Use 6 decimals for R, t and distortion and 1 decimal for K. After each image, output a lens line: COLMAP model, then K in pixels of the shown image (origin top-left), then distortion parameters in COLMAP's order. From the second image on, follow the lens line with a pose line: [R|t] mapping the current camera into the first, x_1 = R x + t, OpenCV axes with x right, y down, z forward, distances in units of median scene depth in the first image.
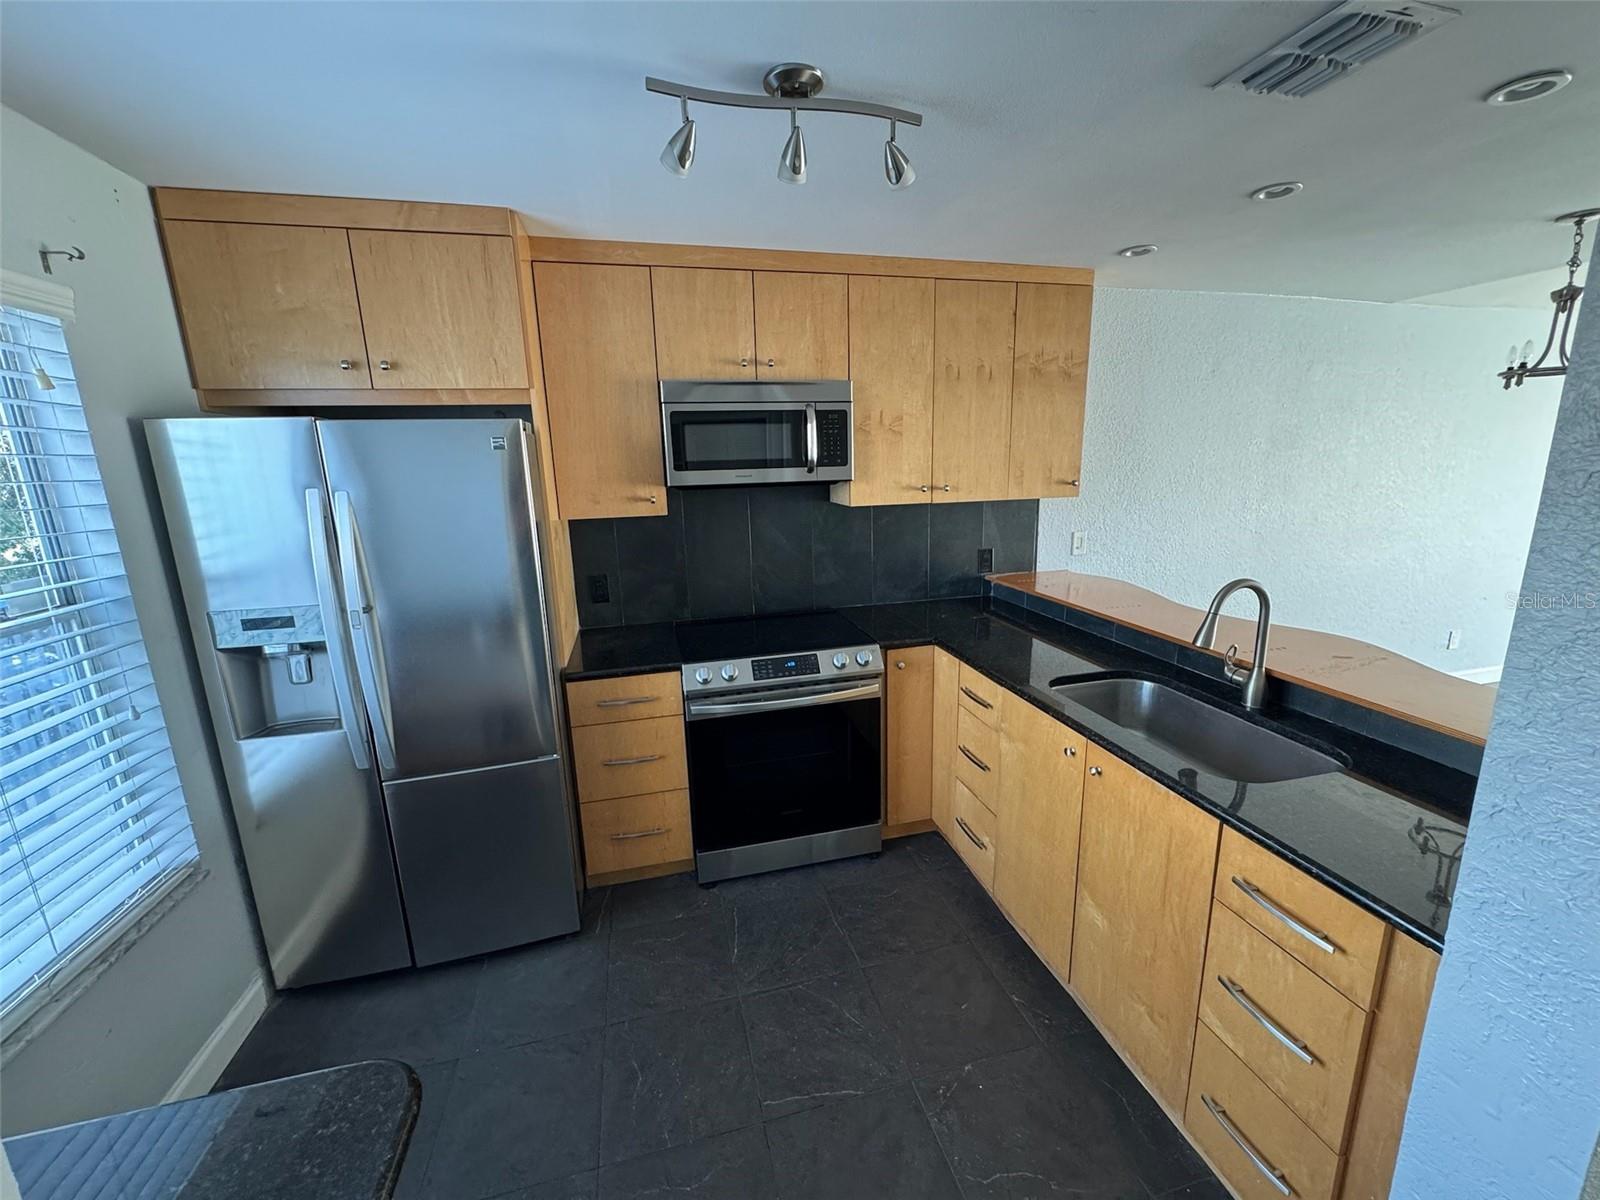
lens RADIAL K [[639.6, 0, 796.6], [0, 639.6, 596.6], [0, 0, 1]] dist [-0.001690, -0.000127]
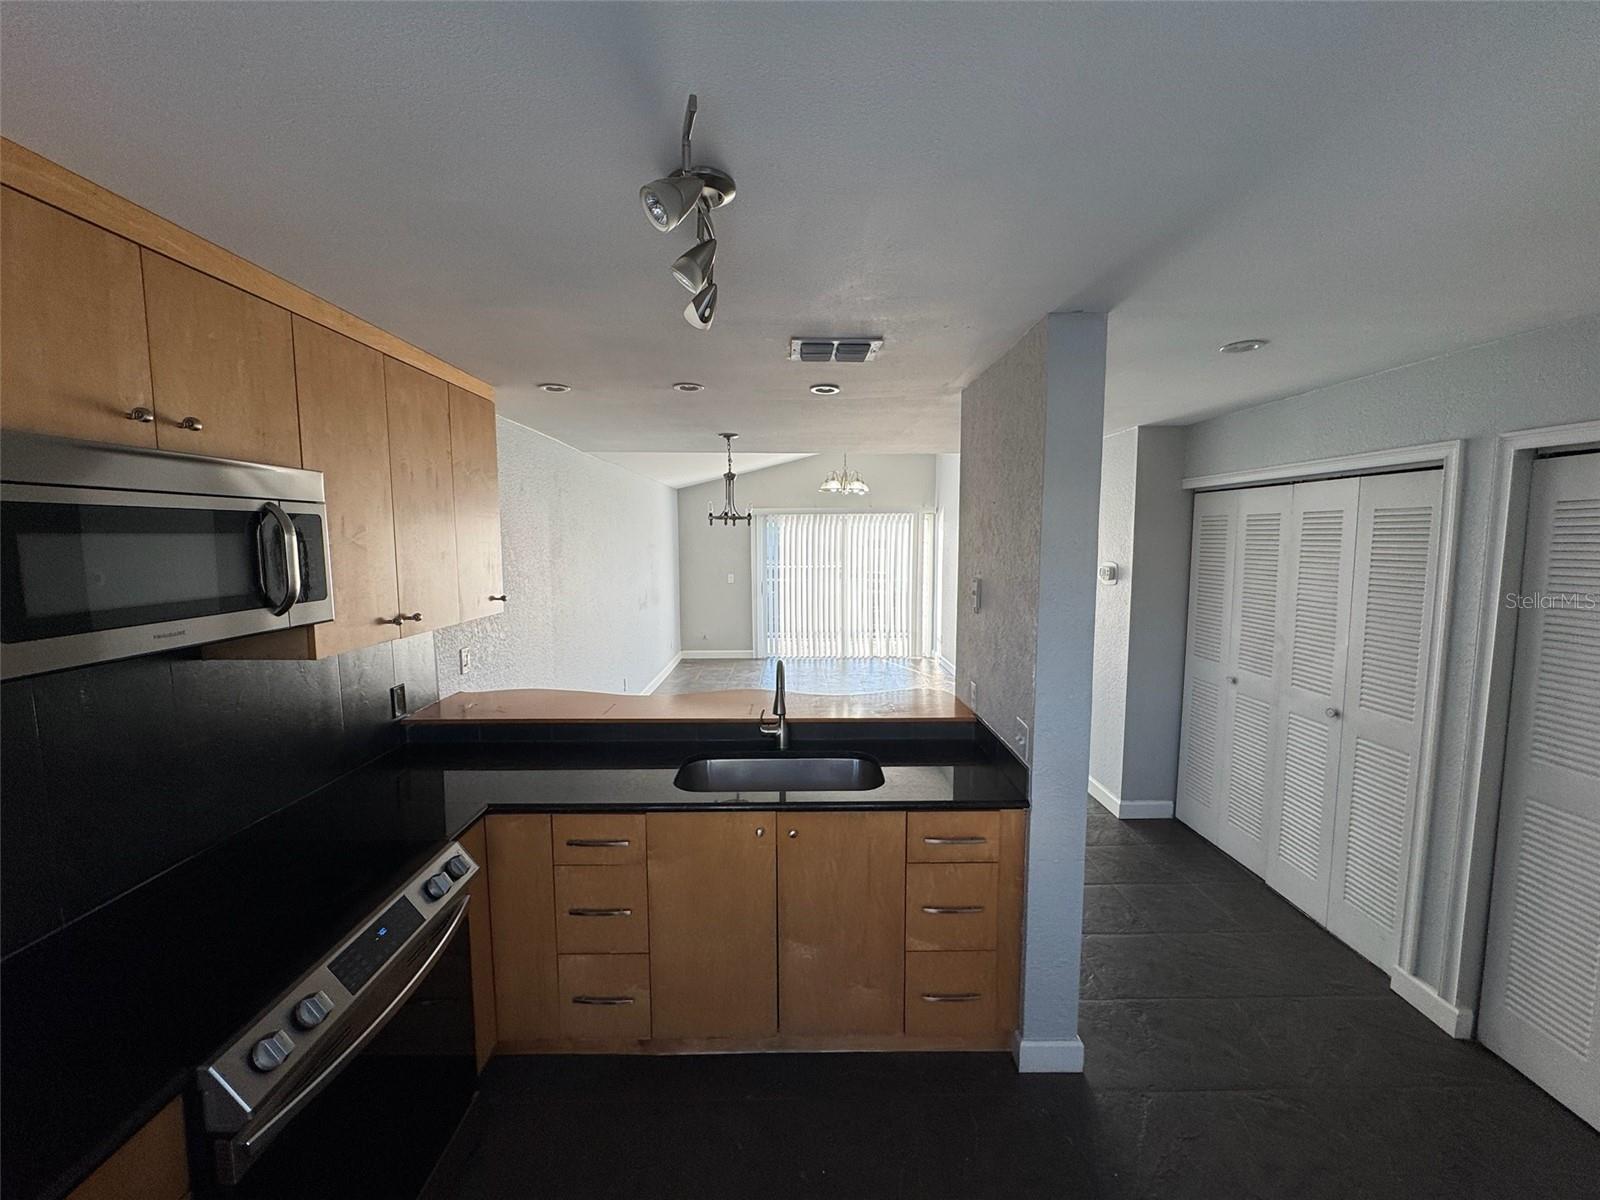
lens RADIAL K [[639.1, 0, 805.3], [0, 639.1, 595.7], [0, 0, 1]] dist [-0.001299, -0.000021]
pose [[0.217691, -0.067702, 0.973667, -0.487519], [0.202769, 0.978963, 0.022736, -0.138303], [-0.954723, 0.192480, 0.226839, 0.437890]]
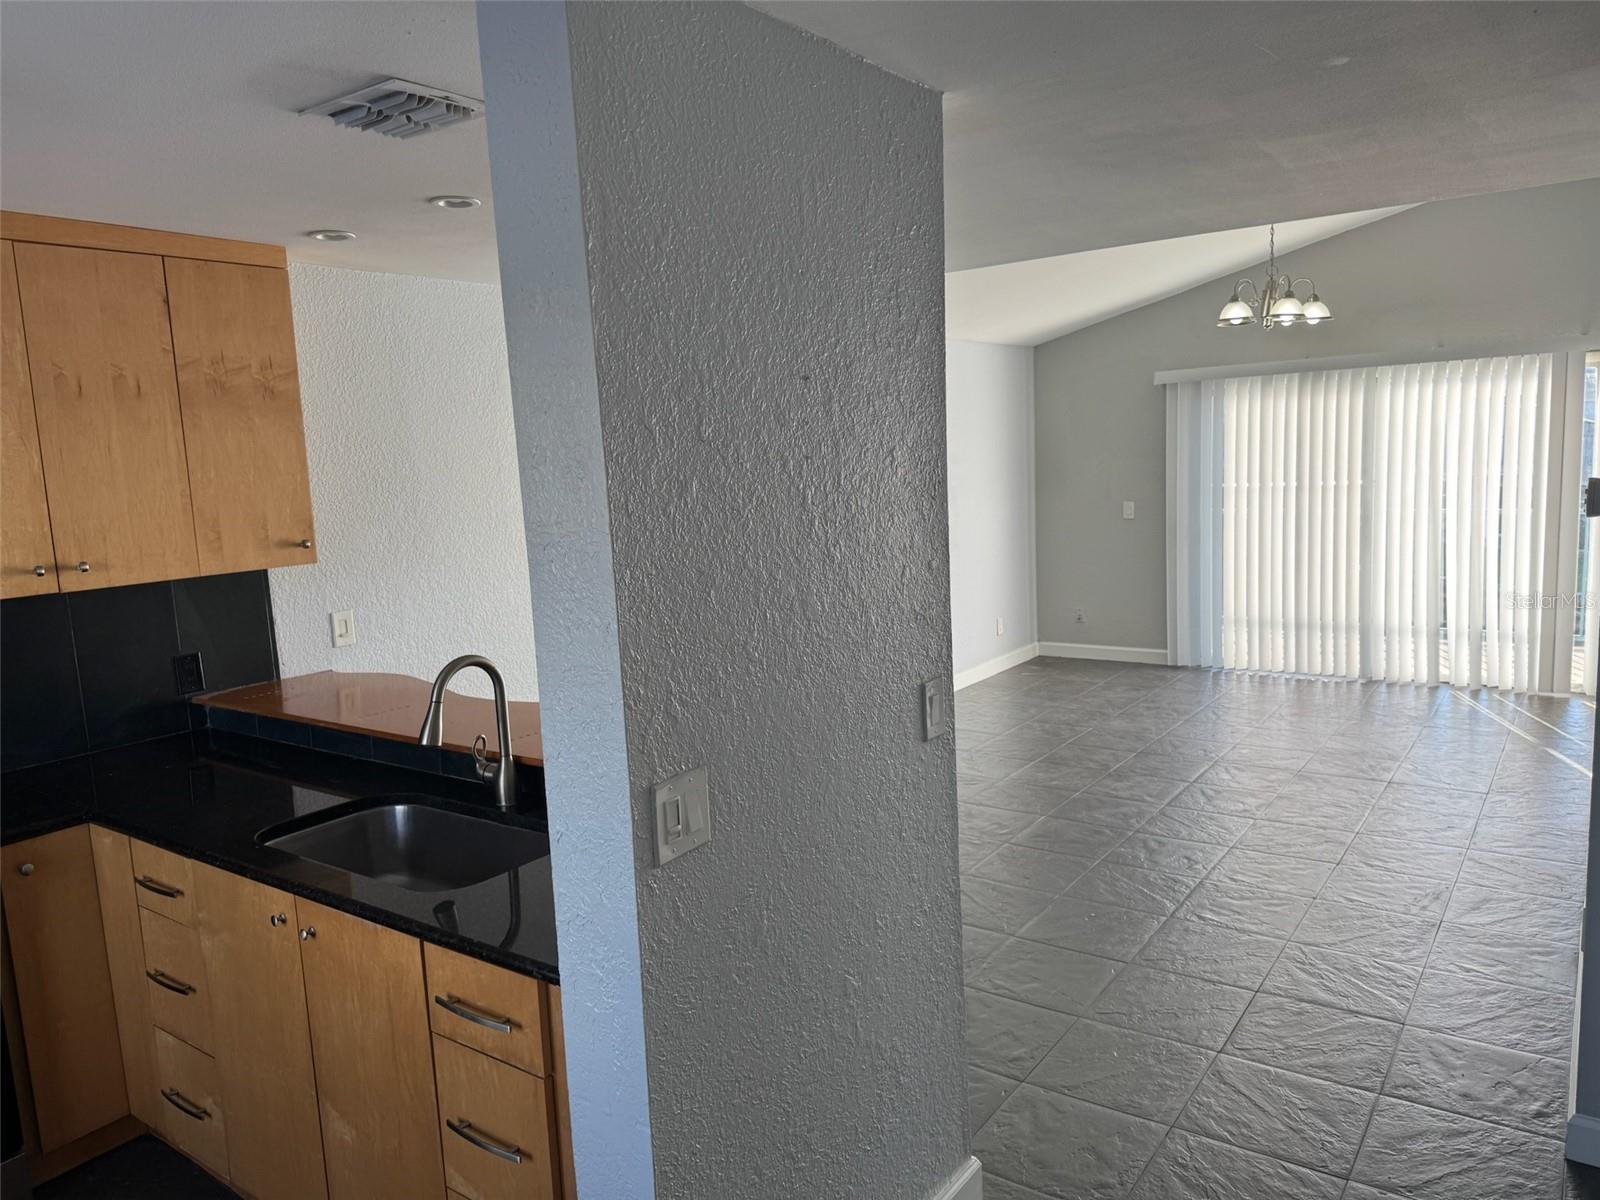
lens RADIAL K [[1138.3, 0, 794.6], [0, 1138.3, 597.4], [0, 0, 1]] dist [0.000069, -0.006348]
pose [[0.761774, -0.094494, 0.640914, 0.059136], [0.163606, 0.985299, -0.049189, 0.030572], [-0.626844, 0.142328, 0.766035, -0.314513]]
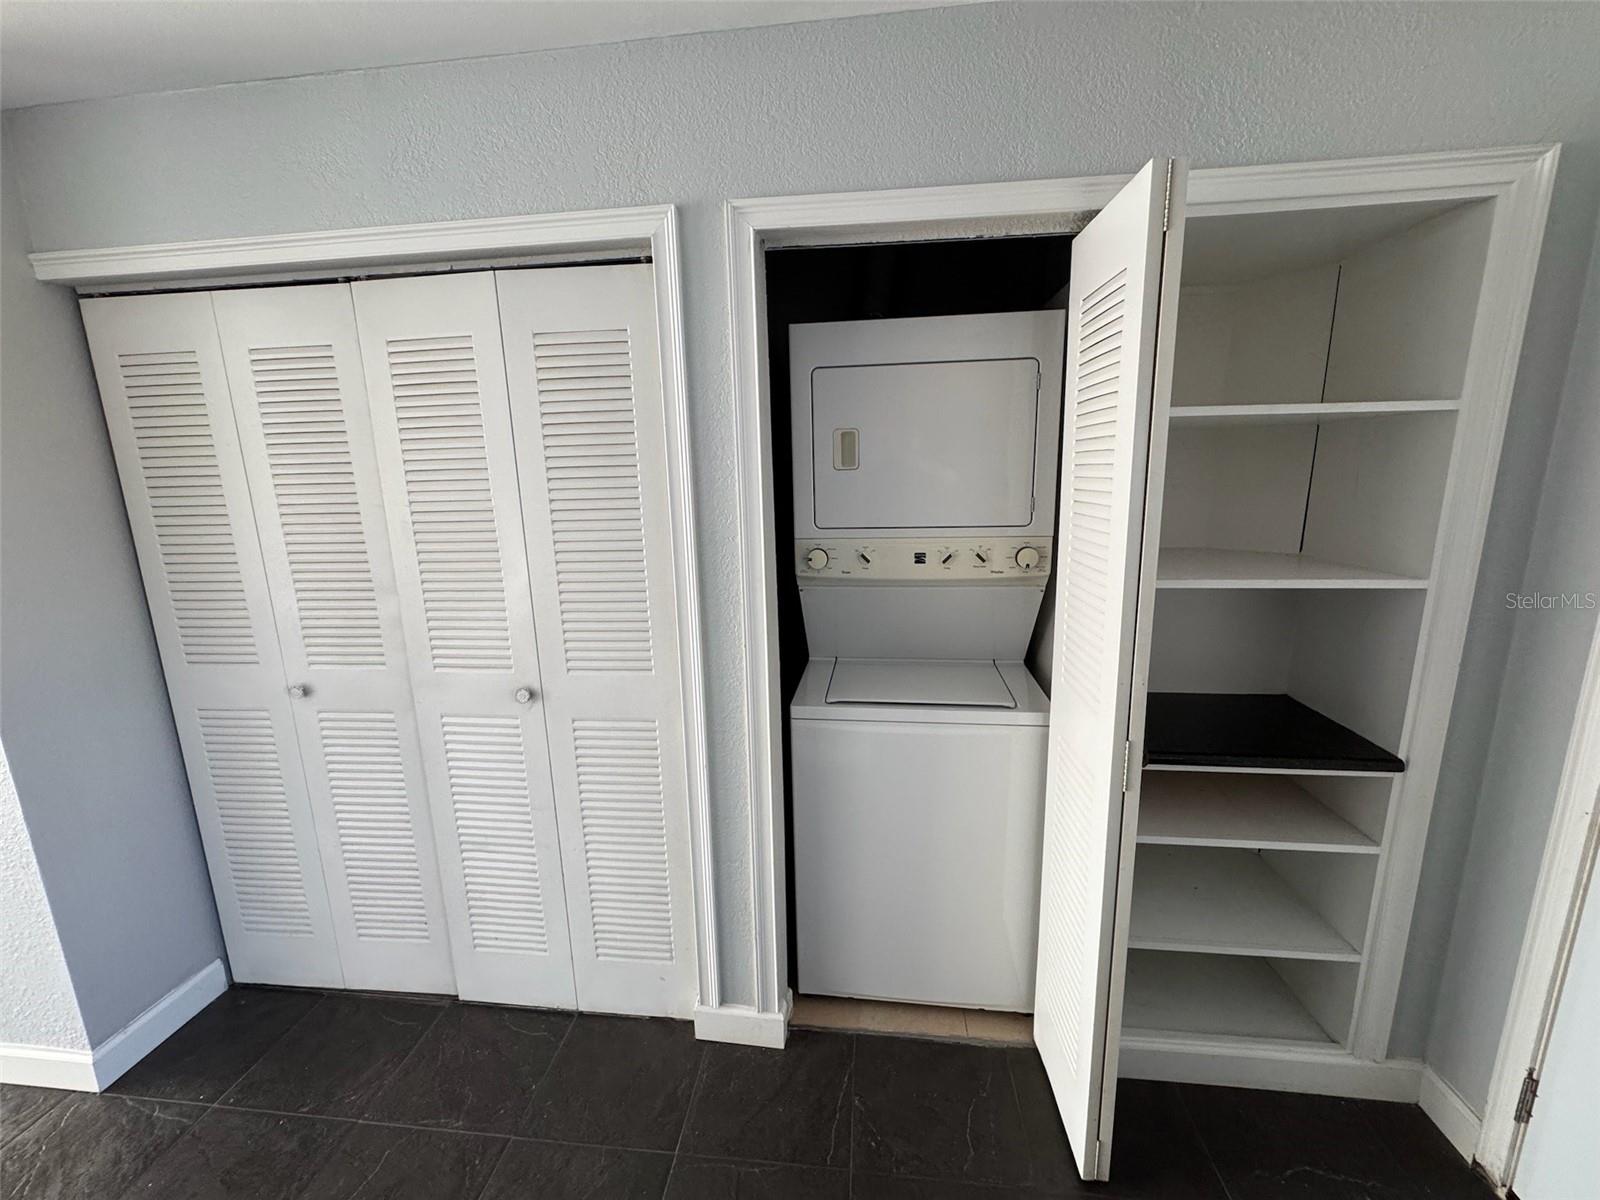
lens RADIAL K [[645.8, 0, 800.4], [0, 645.8, 575.8], [0, 0, 1]] dist [-0.004072, -0.000336]
pose [[-0.936754, -0.017557, 0.349547, 0.355369], [0.124485, 0.916715, 0.379655, -0.047519], [-0.327101, 0.399157, -0.856551, 0.264034]]
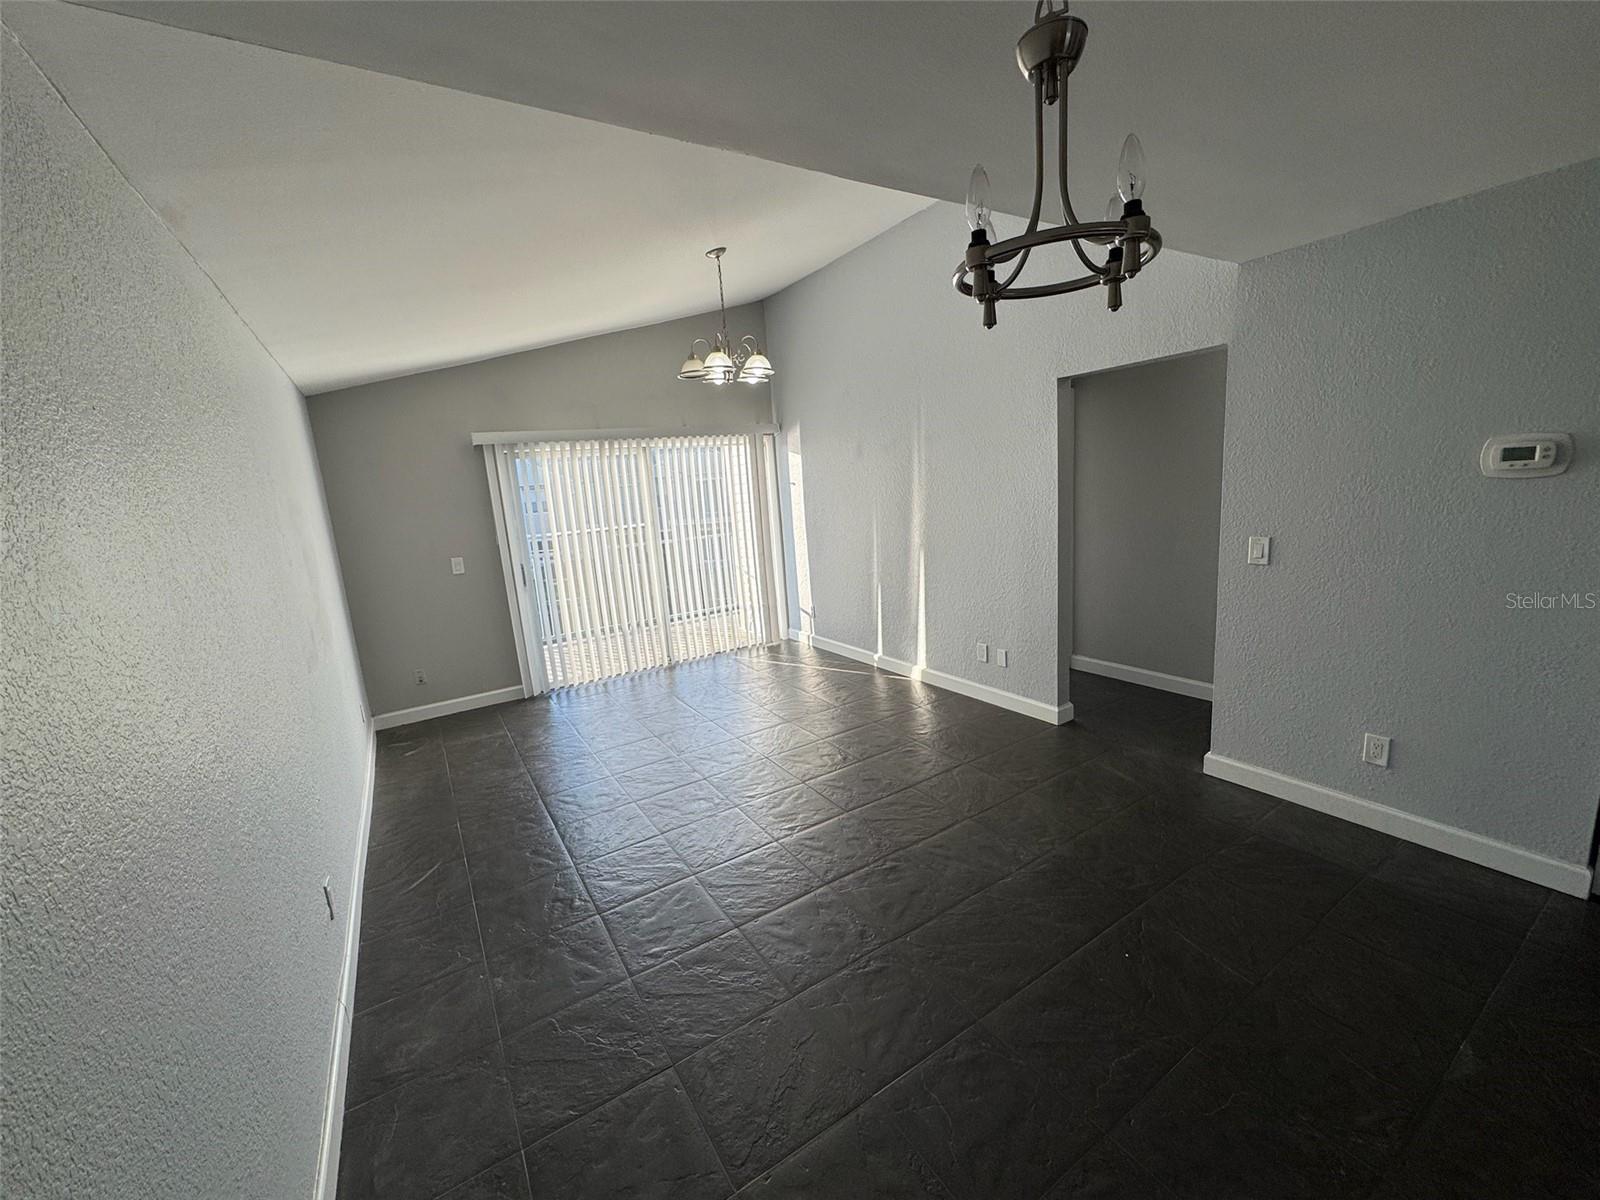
lens RADIAL K [[616.7, 0, 822.5], [0, 616.7, 600.0], [0, 0, 1]] dist [-0.000210, -0.000019]
pose [[-0.346286, -0.135971, 0.928223, 0.875657], [0.274041, 0.931623, 0.238705, -0.295361], [-0.897211, 0.337032, -0.285347, 1.262229]]
